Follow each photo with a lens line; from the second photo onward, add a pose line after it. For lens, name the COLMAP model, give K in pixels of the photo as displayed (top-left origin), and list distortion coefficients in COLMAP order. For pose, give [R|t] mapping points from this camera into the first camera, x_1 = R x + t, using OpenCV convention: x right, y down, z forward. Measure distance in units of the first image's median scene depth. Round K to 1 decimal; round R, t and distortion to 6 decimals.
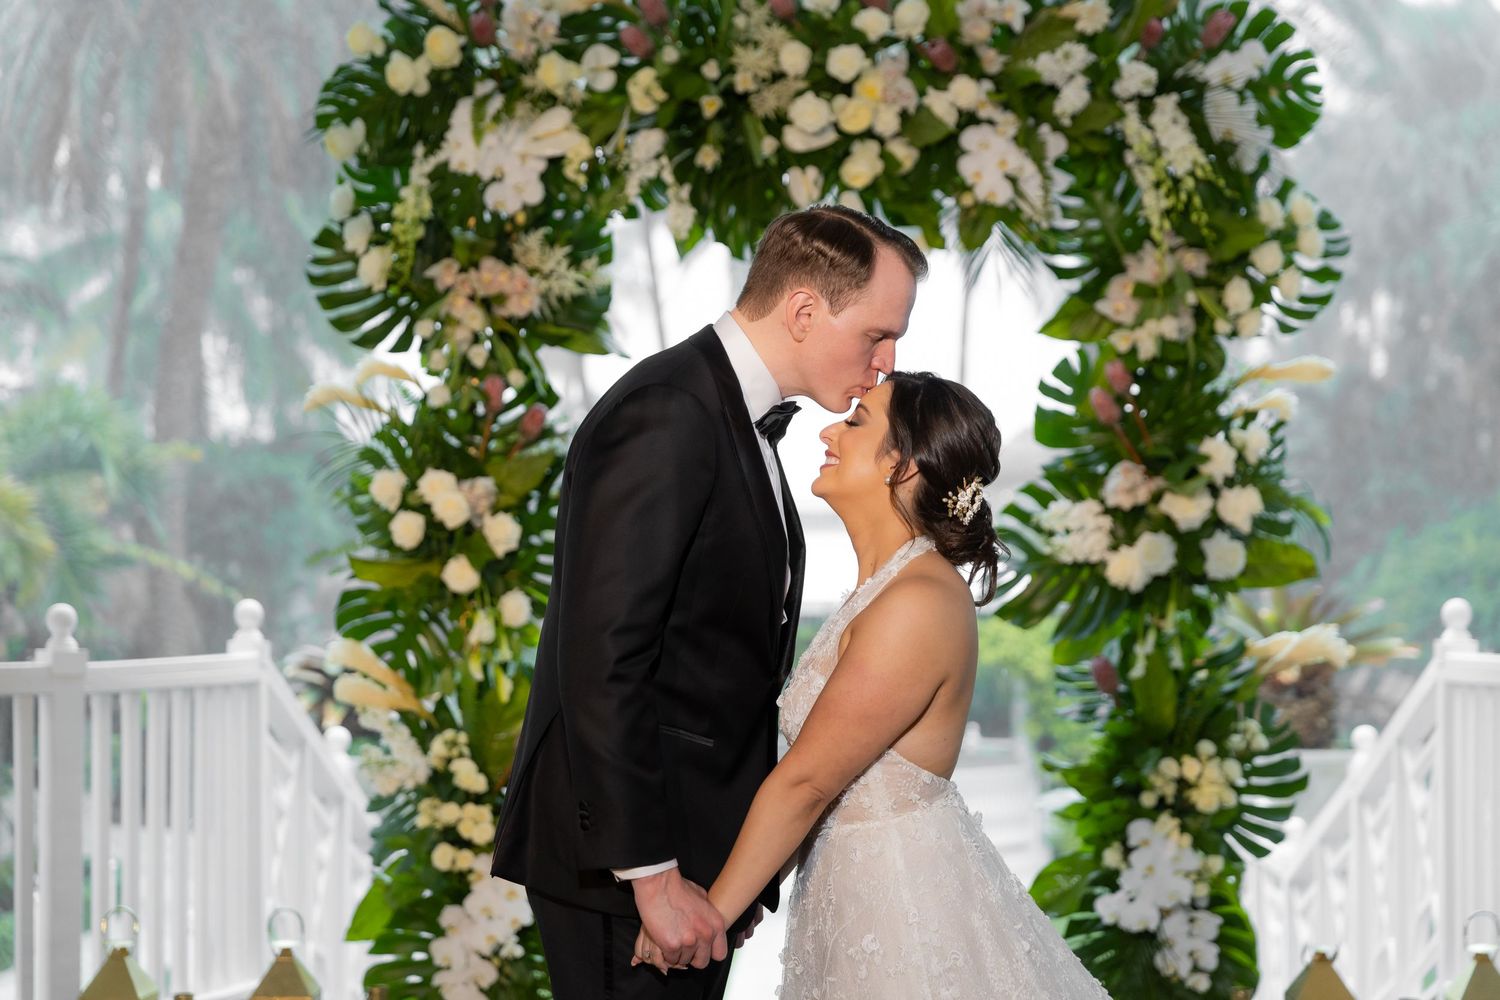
lens RADIAL K [[2724.3, 0, 750.0], [0, 2724.3, 500.0], [0, 0, 1]] dist [0.021493, -0.190671]
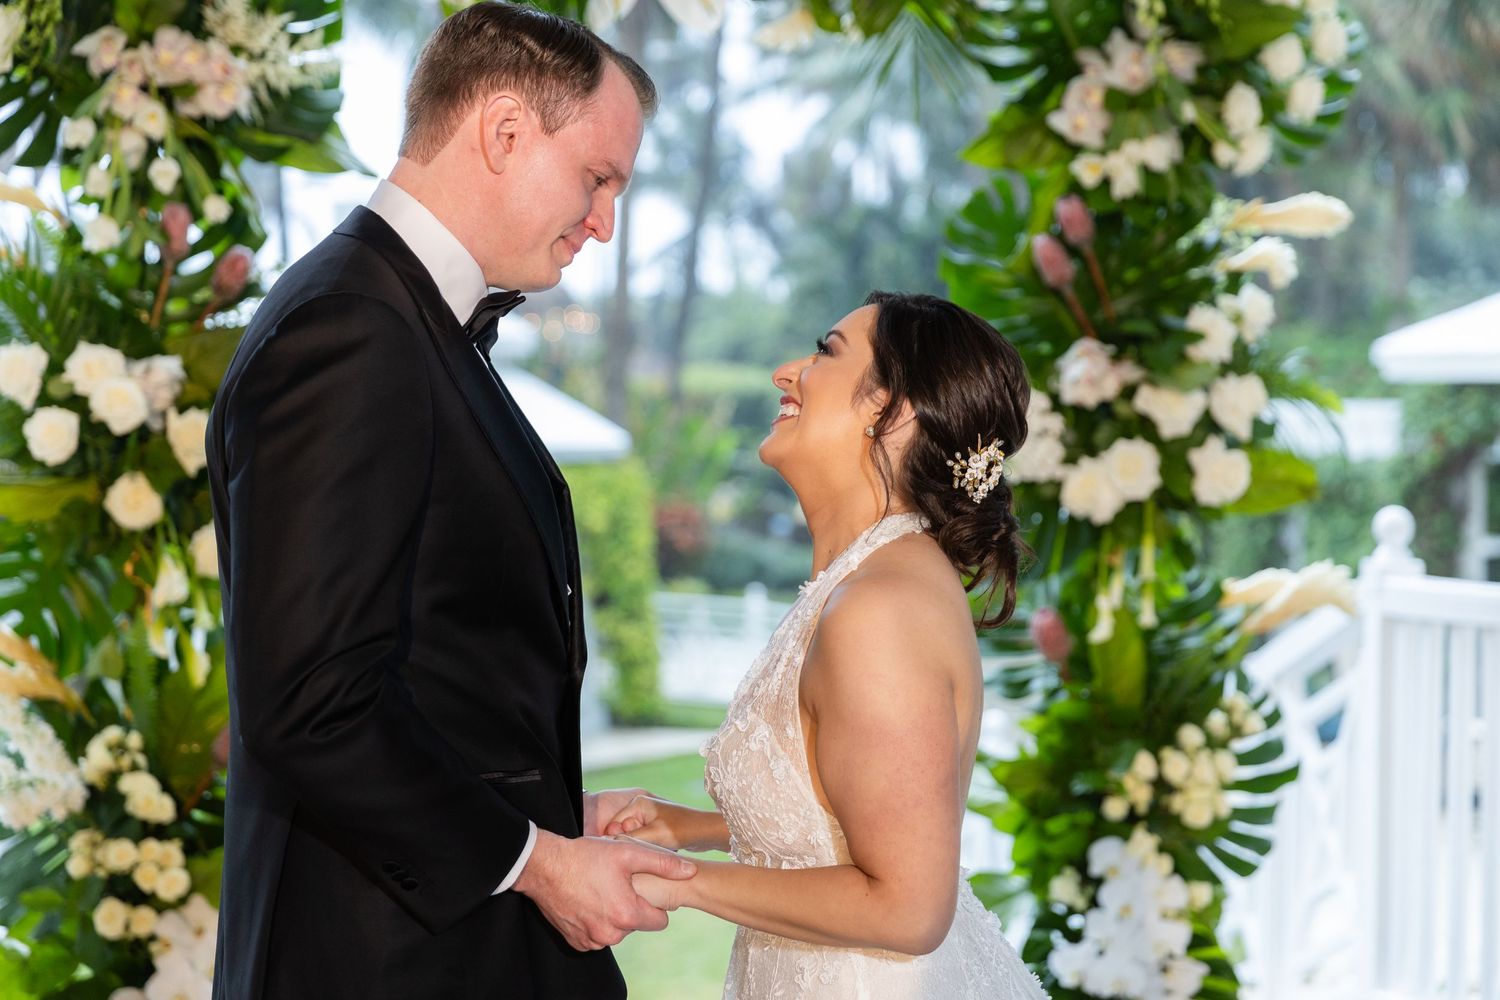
lens RADIAL K [[2724.3, 0, 750.0], [0, 2724.3, 500.0], [0, 0, 1]] dist [0.021493, -0.190671]
pose [[0.981119, -0.004527, 0.193351, -0.086617], [-0.007801, 0.997986, 0.062950, -0.016397], [-0.193246, -0.063269, 0.979108, 0.311472]]
